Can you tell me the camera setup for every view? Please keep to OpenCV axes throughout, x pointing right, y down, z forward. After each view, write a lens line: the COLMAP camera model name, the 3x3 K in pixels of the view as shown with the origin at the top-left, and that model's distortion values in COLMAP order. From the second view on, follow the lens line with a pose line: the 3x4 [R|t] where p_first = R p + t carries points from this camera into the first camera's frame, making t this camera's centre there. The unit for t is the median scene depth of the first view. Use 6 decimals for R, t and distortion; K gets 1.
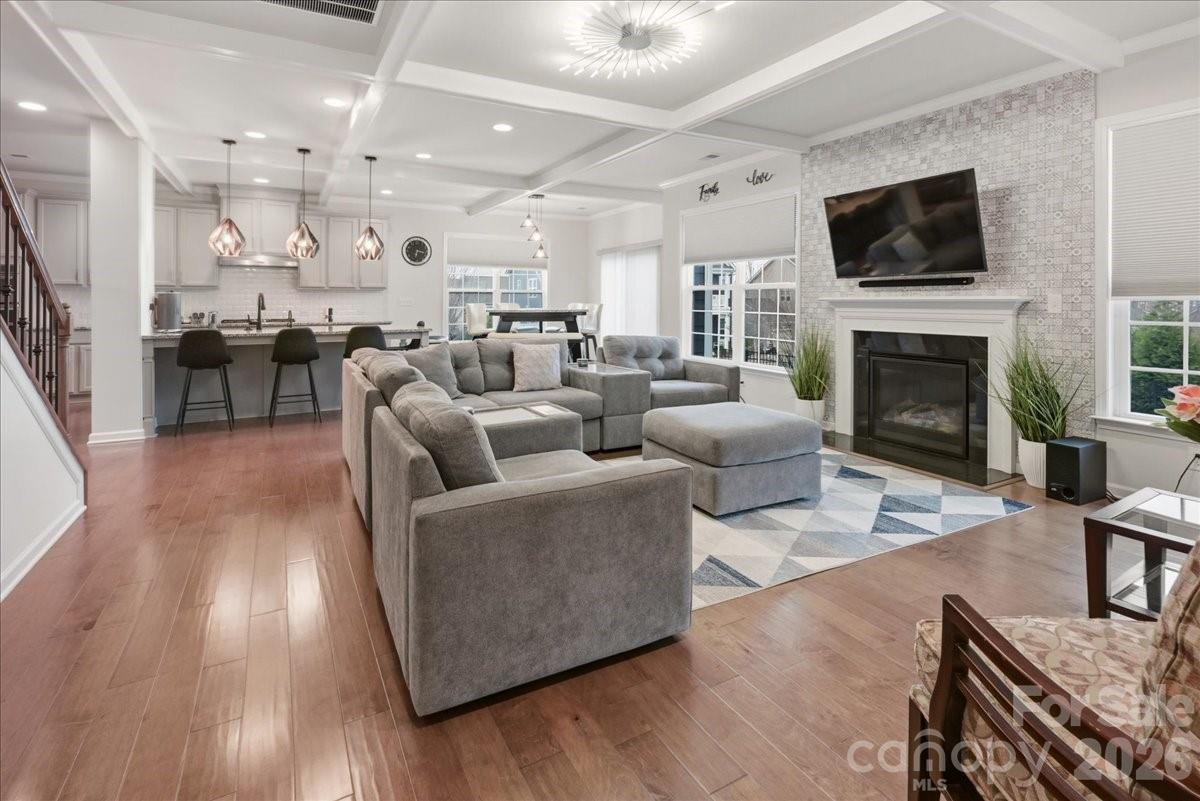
lens RADIAL K [[571.9, 0, 601.3], [0, 571.9, 308.0], [0, 0, 1]] dist [0.001469, 0.000576]
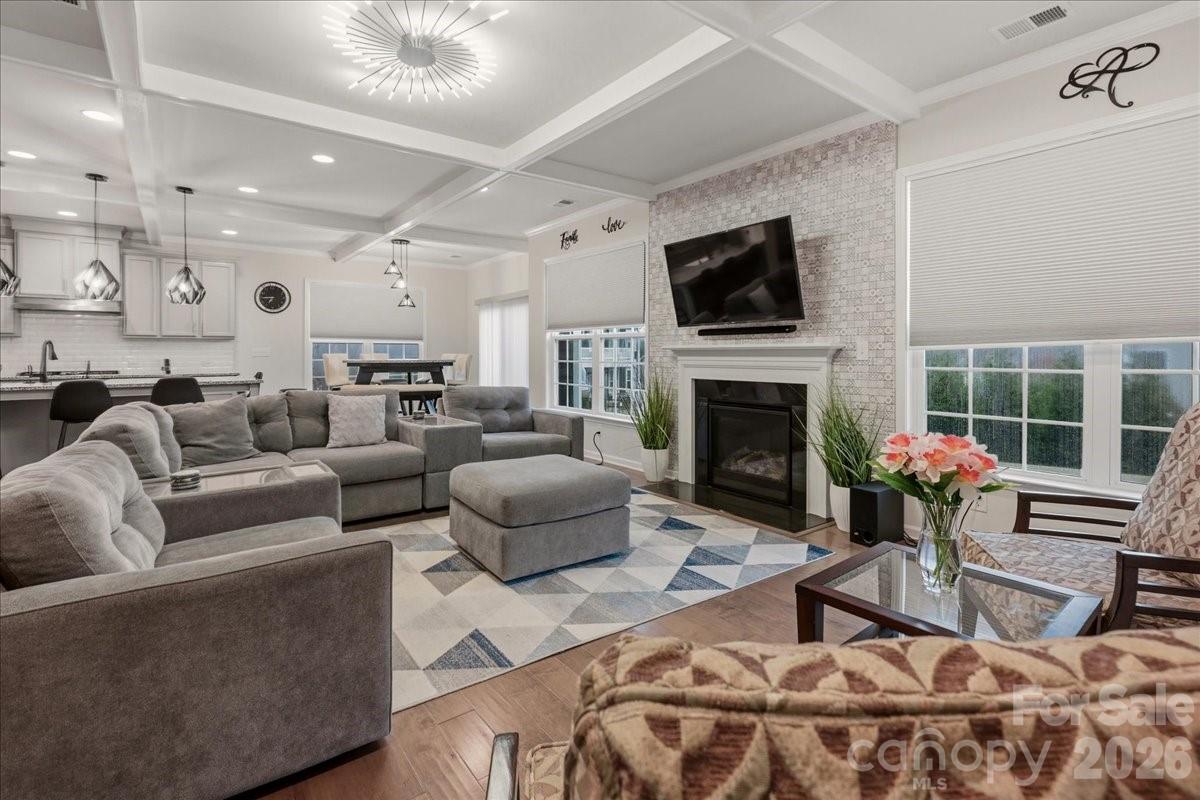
lens RADIAL K [[550.8, 0, 598.8], [0, 550.8, 366.3], [0, 0, 1]] dist [0.002499, 0.000402]
pose [[0.990766, -0.003125, 0.135546, 0.166473], [0.001736, 0.999945, 0.010363, 0.007719], [-0.135571, -0.010032, 0.990717, 0.078513]]
